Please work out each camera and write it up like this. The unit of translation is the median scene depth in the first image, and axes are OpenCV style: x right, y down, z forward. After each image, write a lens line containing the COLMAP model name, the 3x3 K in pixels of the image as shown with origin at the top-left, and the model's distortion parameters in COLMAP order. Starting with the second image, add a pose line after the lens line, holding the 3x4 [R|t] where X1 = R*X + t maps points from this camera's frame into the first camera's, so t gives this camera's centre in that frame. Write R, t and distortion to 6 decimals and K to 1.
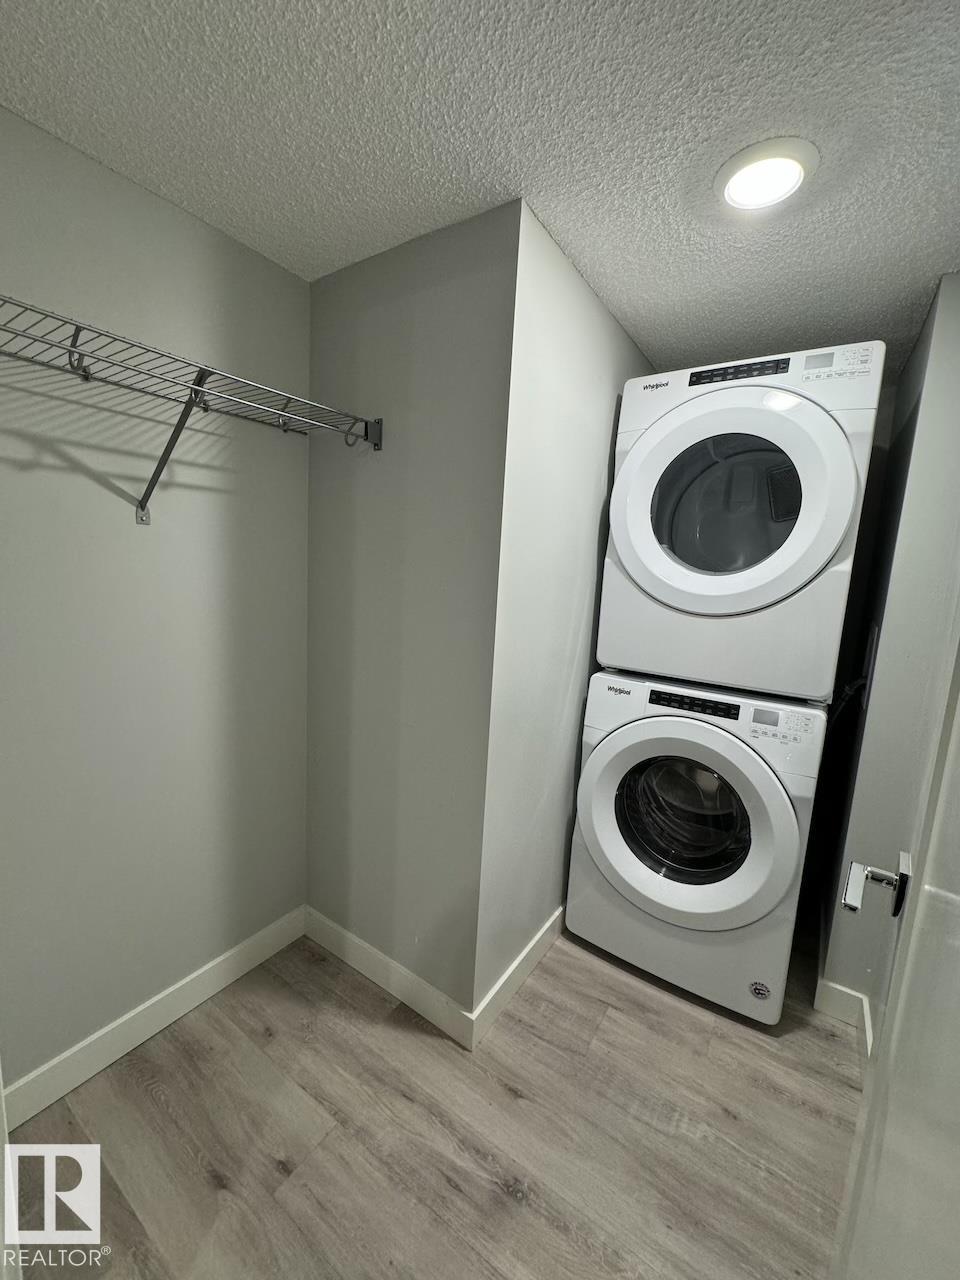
lens RADIAL K [[508.6, 0, 480.0], [0, 508.6, 640.0], [0, 0, 1]] dist [-0.003552, -0.000174]
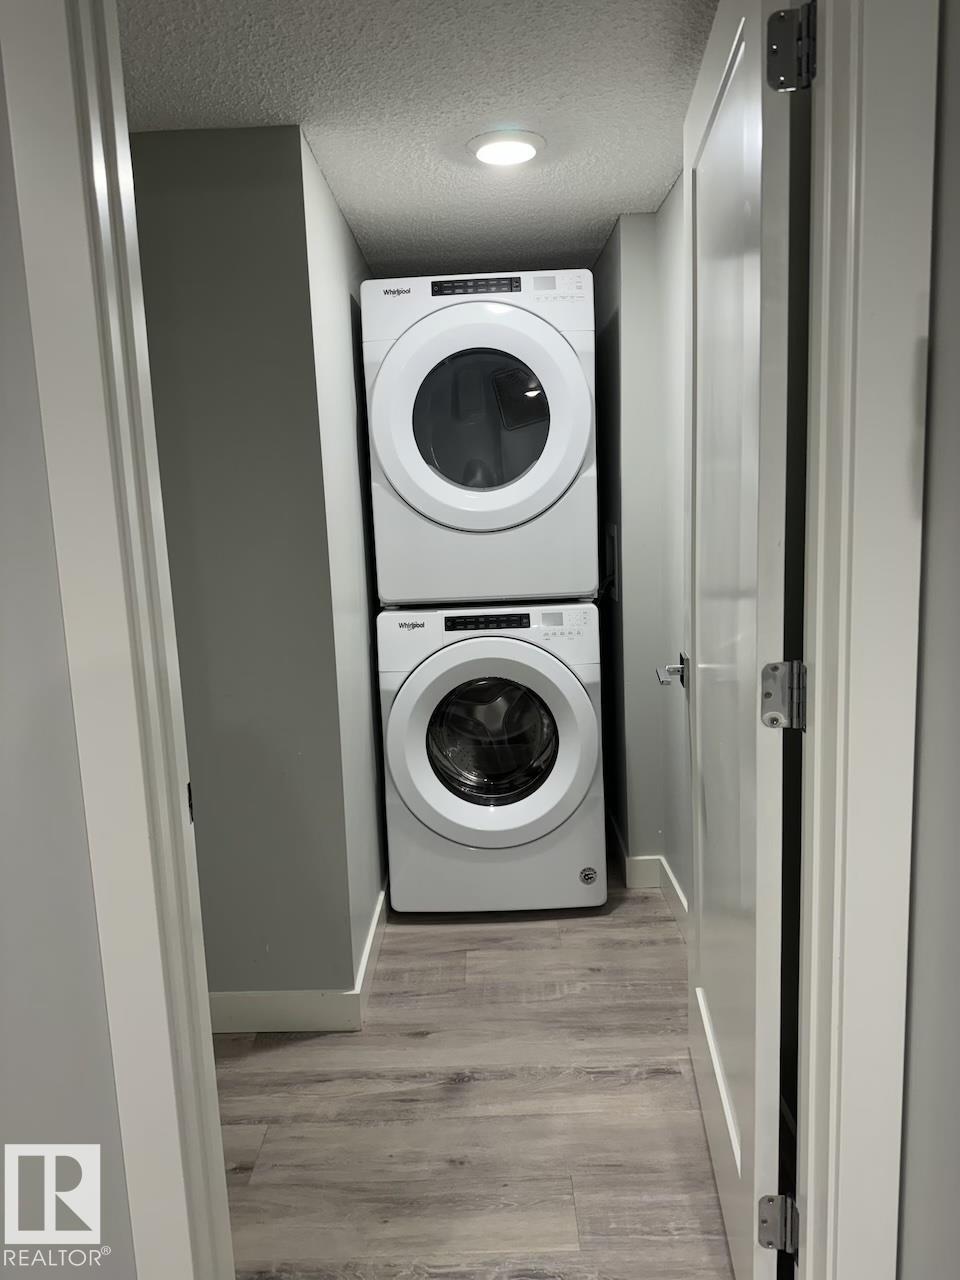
lens RADIAL K [[889.2, 0, 473.7], [0, 889.2, 644.2], [0, 0, 1]] dist [0.125240, -0.213121]
pose [[0.833495, -0.175510, 0.523911, -0.565756], [0.166596, 0.983909, 0.064570, 0.056134], [-0.526813, 0.033463, 0.849322, -0.499533]]
